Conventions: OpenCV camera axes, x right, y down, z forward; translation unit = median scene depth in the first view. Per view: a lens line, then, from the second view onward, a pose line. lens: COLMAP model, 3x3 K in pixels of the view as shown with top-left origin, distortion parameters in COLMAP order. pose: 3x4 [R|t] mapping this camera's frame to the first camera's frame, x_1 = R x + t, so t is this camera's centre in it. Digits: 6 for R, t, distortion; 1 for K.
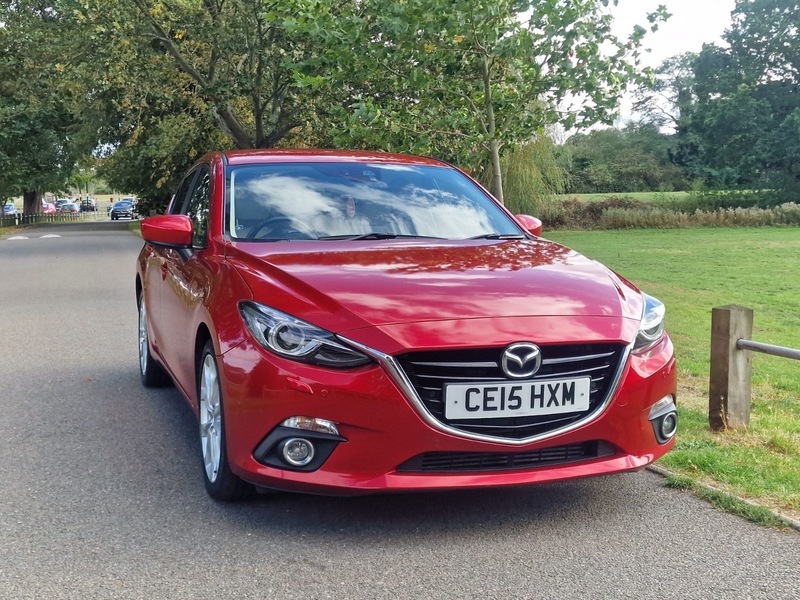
lens RADIAL K [[1035.7, 0, 374.4], [0, 1035.7, 276.6], [0, 0, 1]] dist [0.097254, 0.000000]
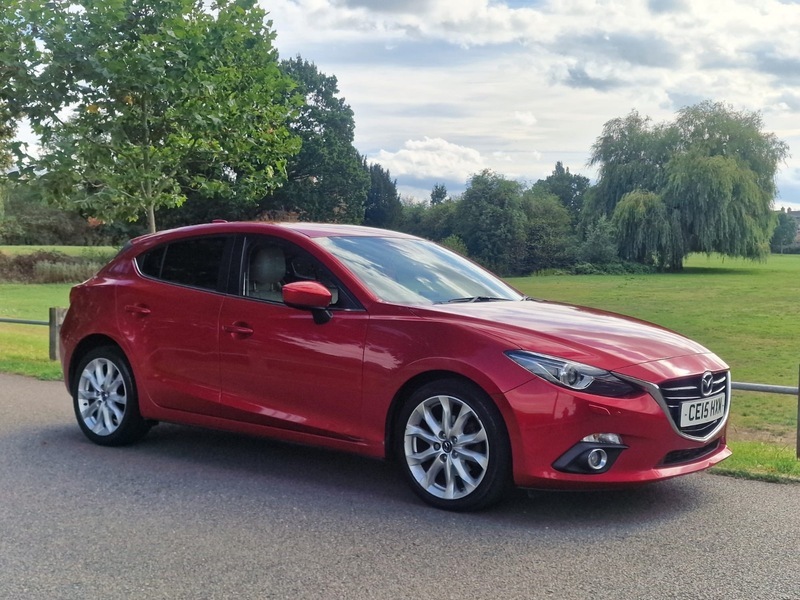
lens RADIAL K [[1035.7, 0, 393.0], [0, 1035.7, 292.7], [0, 0, 1]] dist [0.097254, 0.000000]
pose [[0.830938, -0.000507, 0.556365, -1.043194], [0.020511, 0.999348, -0.029722, -0.014147], [-0.555987, 0.036109, 0.830406, 0.007977]]
